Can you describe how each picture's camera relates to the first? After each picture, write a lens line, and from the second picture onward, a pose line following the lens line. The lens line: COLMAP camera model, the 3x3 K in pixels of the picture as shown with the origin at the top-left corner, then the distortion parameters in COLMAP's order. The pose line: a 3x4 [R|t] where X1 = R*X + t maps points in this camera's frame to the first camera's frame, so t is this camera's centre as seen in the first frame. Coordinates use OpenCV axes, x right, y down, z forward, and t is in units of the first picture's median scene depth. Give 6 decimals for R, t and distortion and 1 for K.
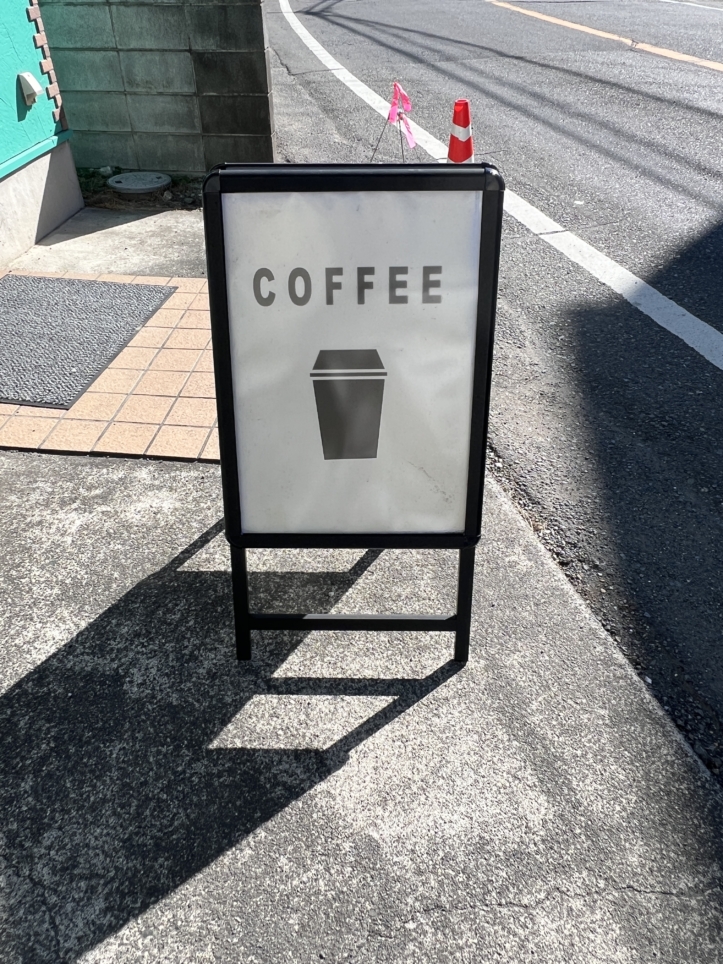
lens RADIAL K [[723.3, 0, 361.5], [0, 723.3, 482.0], [0, 0, 1]] dist [-0.004309, 0.003820]
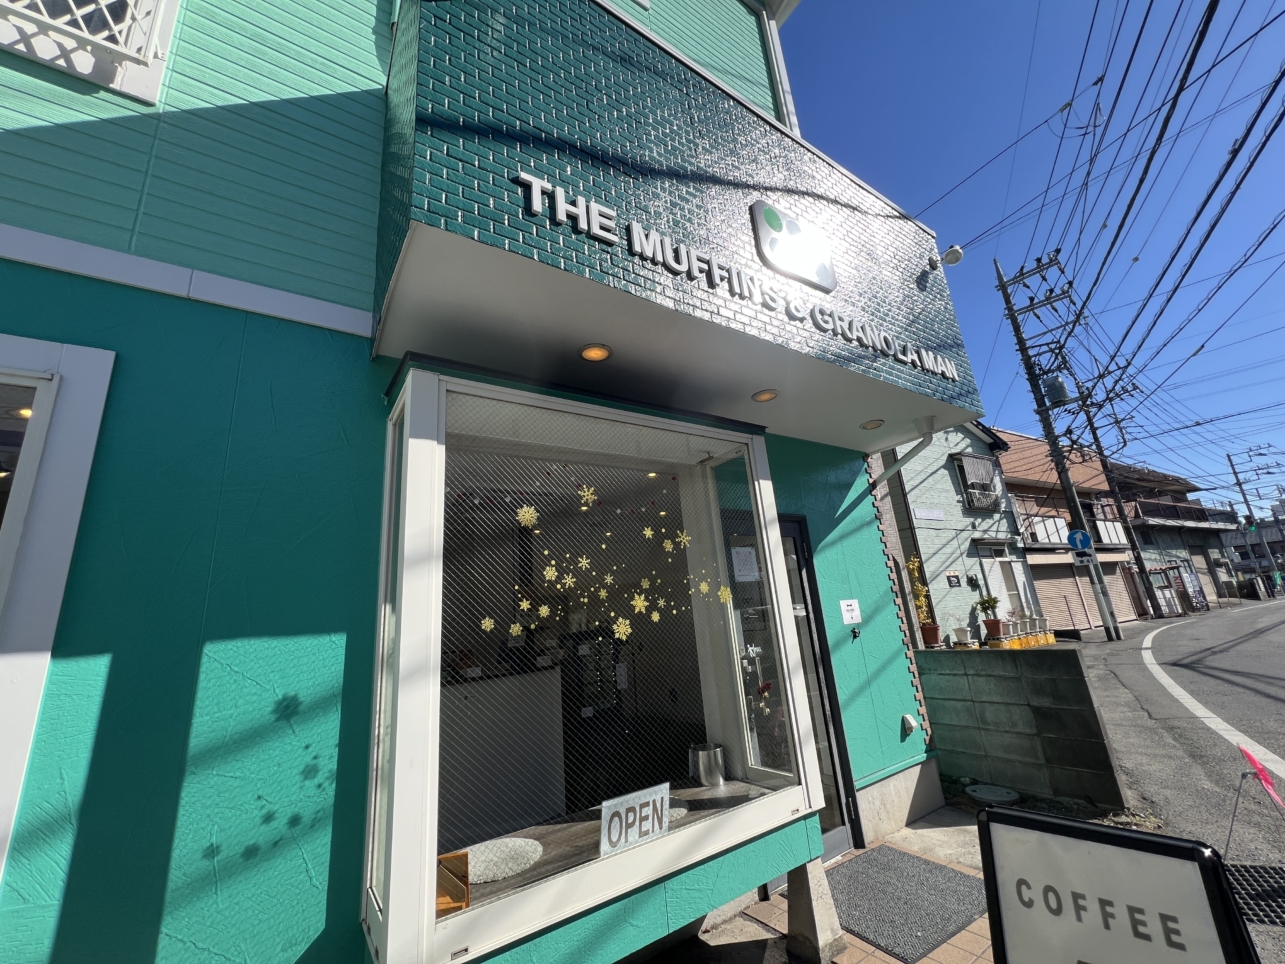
lens RADIAL K [[502.2, 0, 642.5], [0, 502.2, 482.0], [0, 0, 1]] dist [0.002130, -0.000411]
pose [[0.651961, -0.254118, -0.714403, 0.092115], [-0.410124, 0.674278, -0.614123, 0.039215], [0.637766, 0.693378, 0.335383, -0.143870]]
